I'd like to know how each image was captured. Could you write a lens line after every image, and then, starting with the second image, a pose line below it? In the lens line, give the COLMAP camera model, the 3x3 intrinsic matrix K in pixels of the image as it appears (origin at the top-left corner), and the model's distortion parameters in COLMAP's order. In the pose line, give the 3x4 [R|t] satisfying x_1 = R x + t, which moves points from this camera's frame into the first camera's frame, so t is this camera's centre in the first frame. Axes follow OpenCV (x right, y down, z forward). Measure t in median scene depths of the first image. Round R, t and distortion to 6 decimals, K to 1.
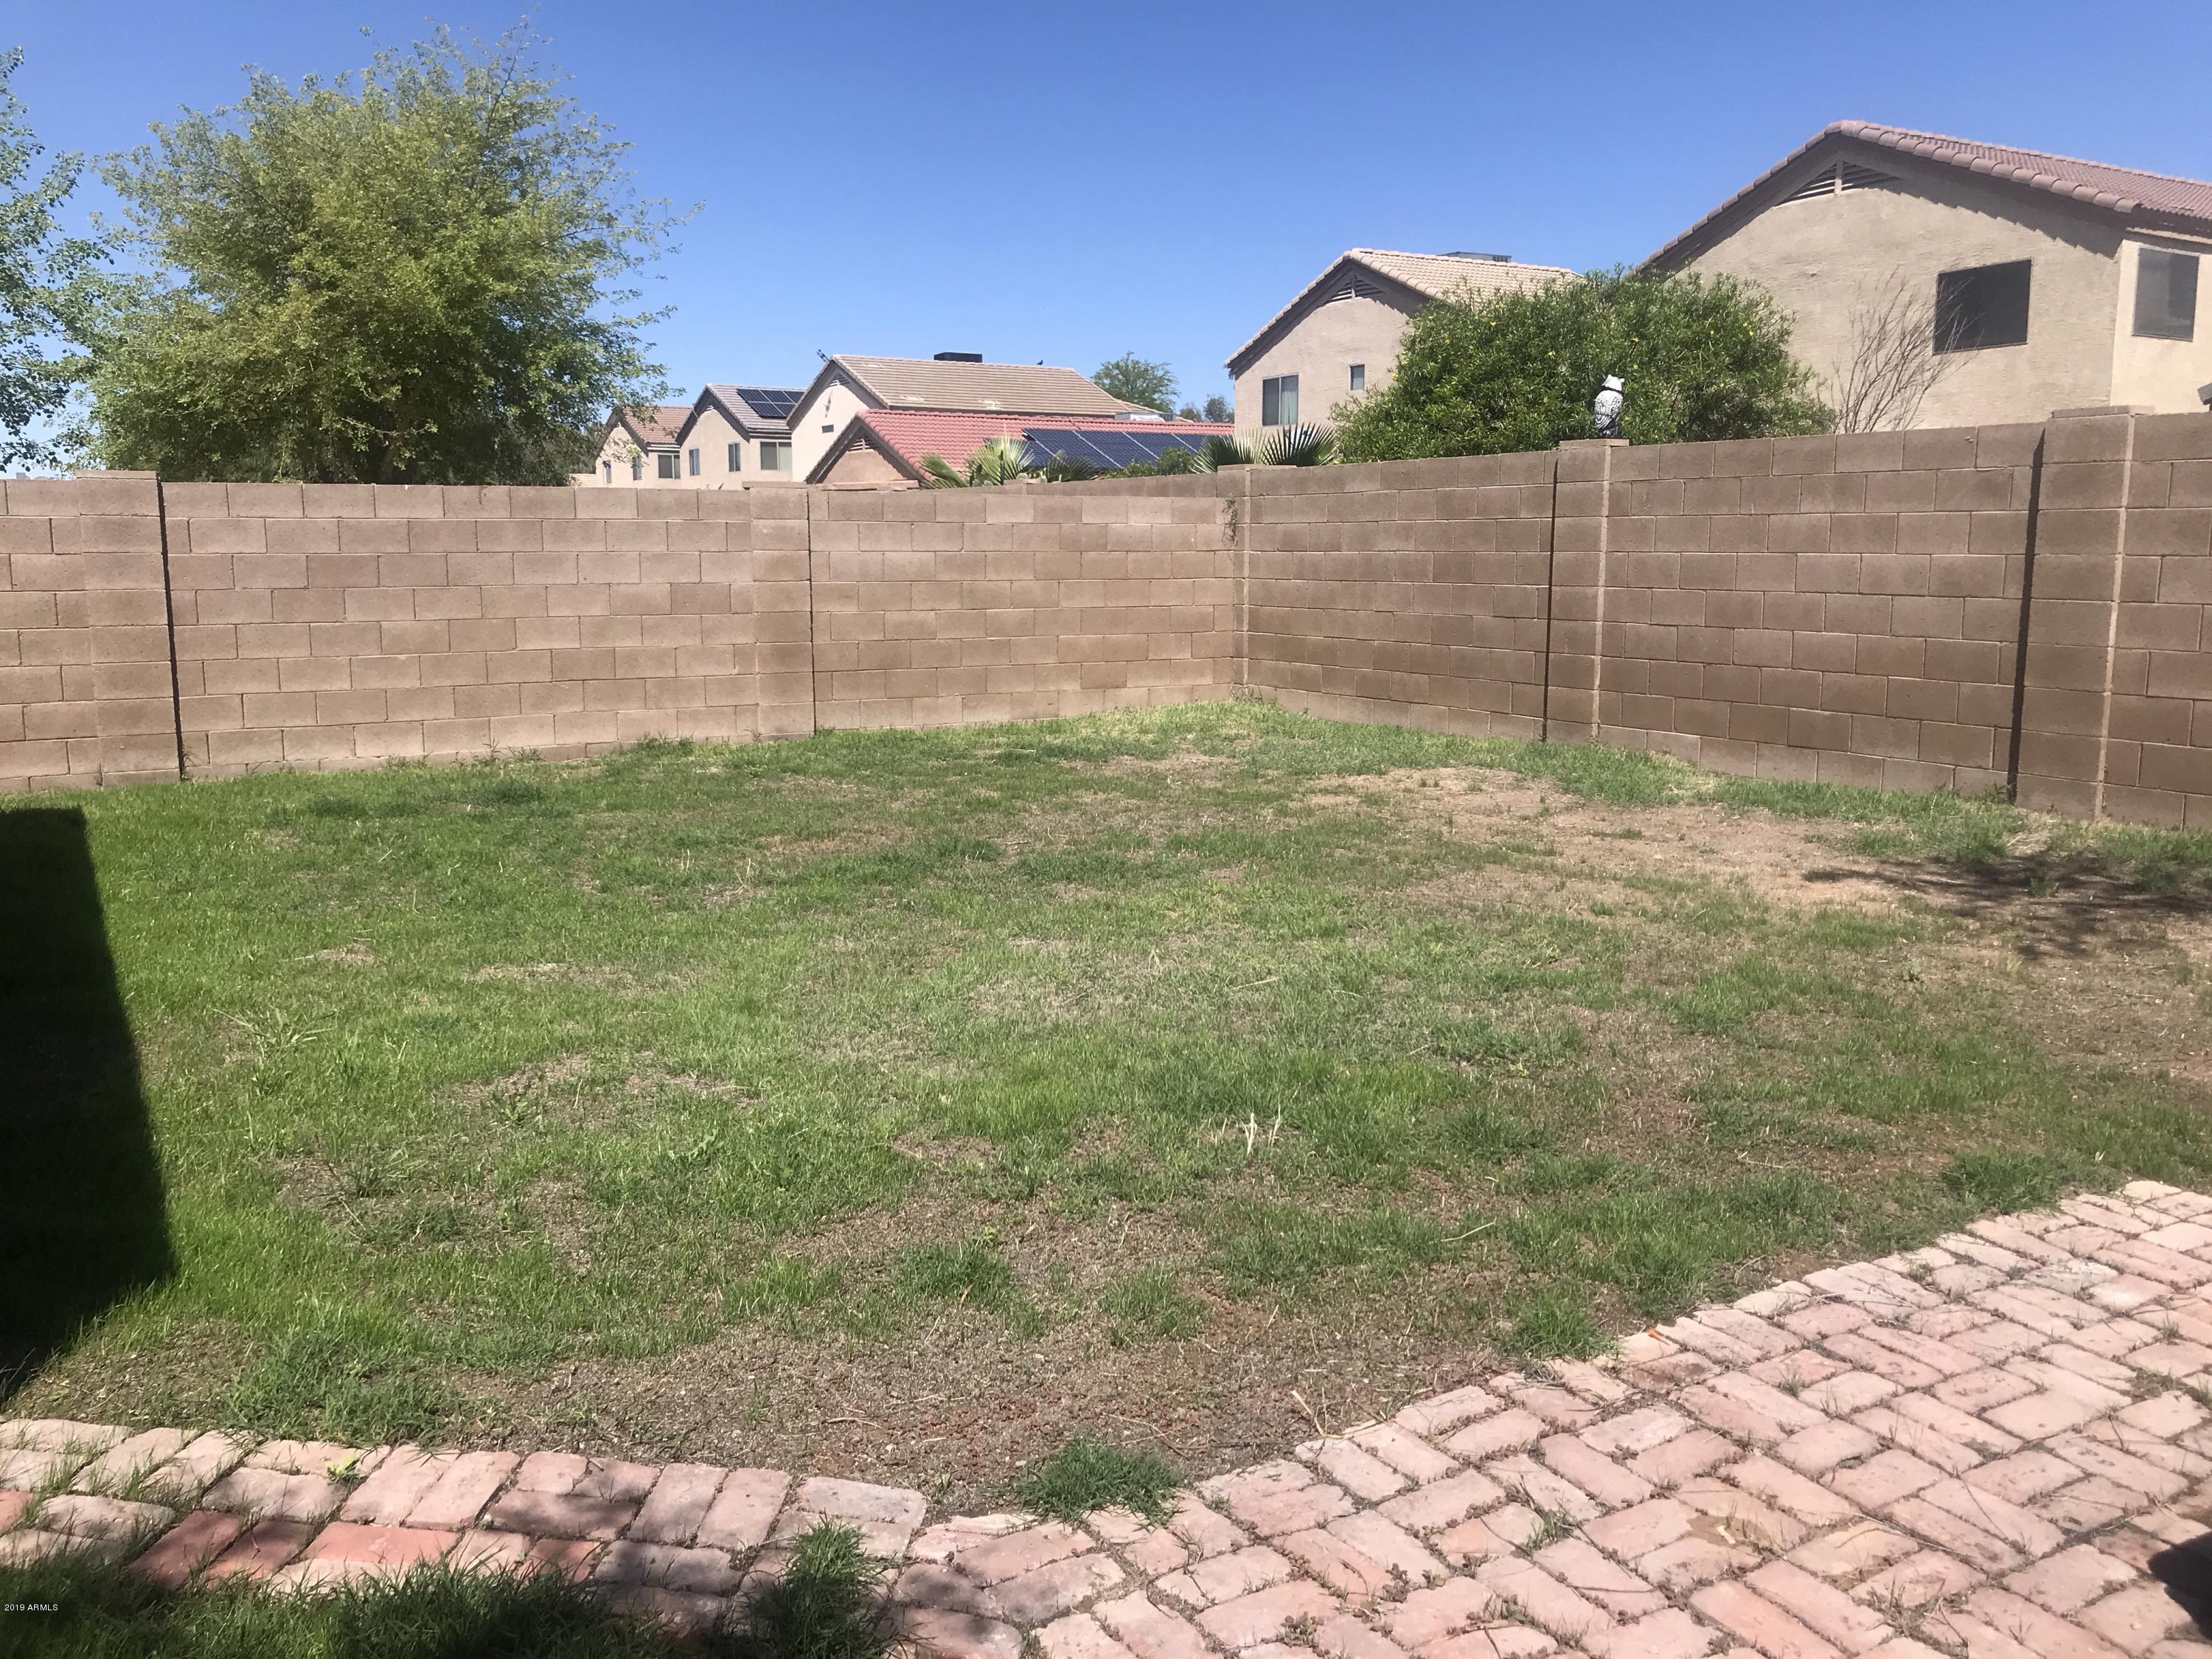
lens RADIAL K [[1895.7, 0, 1106.0], [0, 1895.7, 829.5], [0, 0, 1]] dist [-0.002815, -0.011100]
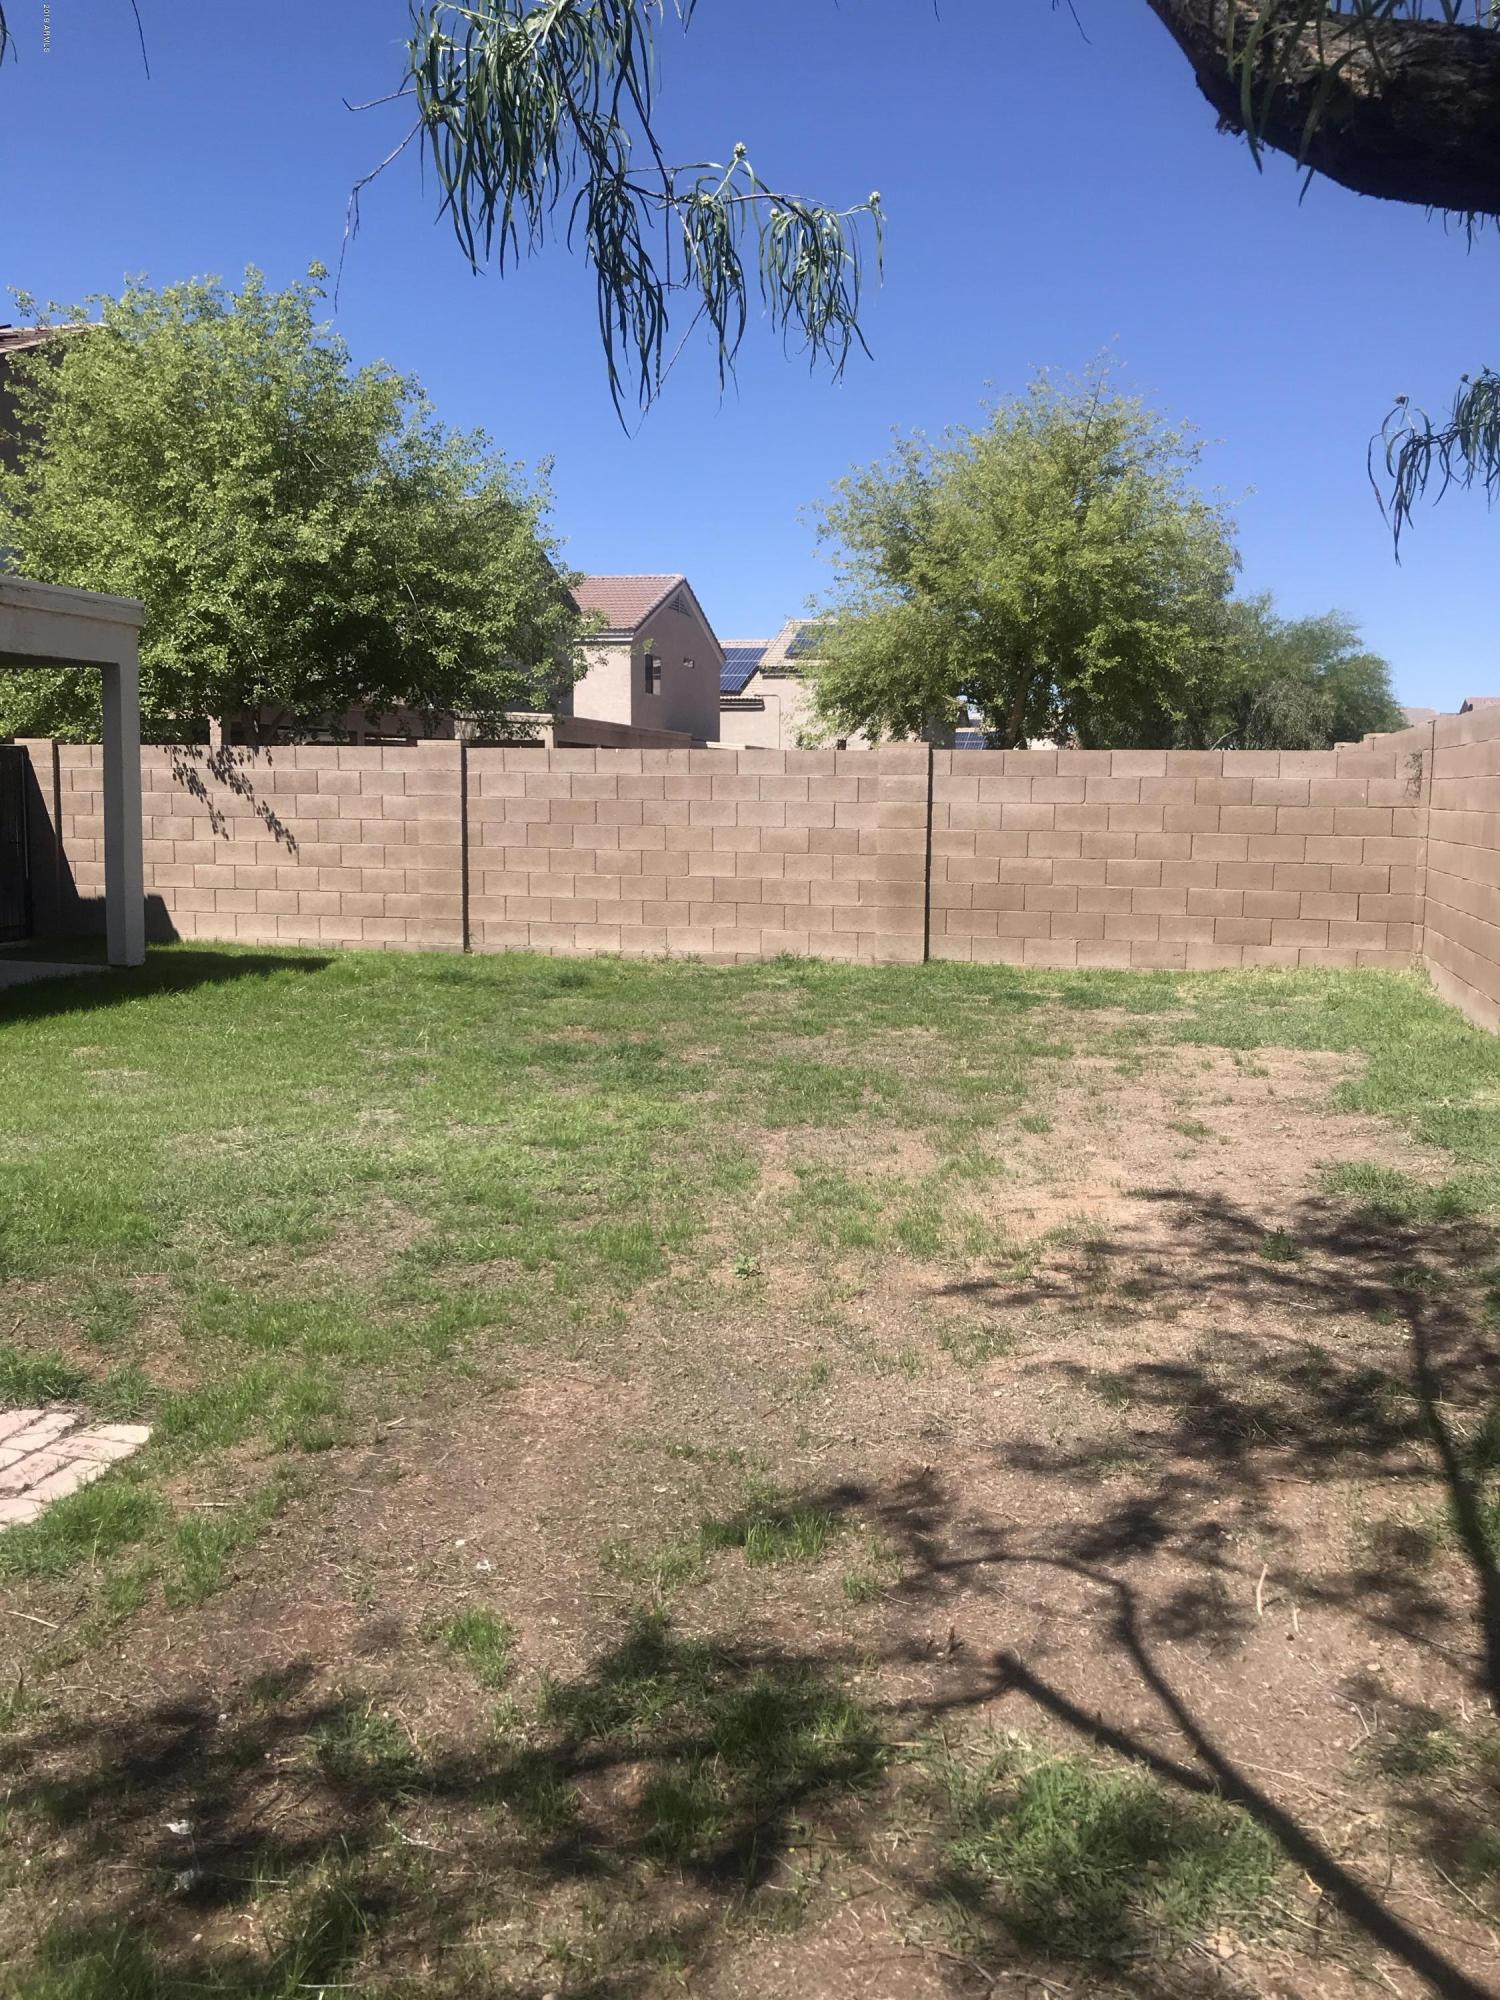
lens RADIAL K [[1642.6, 0, 690.2], [0, 1642.6, 997.6], [0, 0, 1]] dist [0.236001, -0.574112]
pose [[0.686324, 0.094720, -0.721101, 0.552146], [-0.122815, 0.992338, 0.013456, -0.030043], [0.716851, 0.079326, 0.692699, 0.249048]]
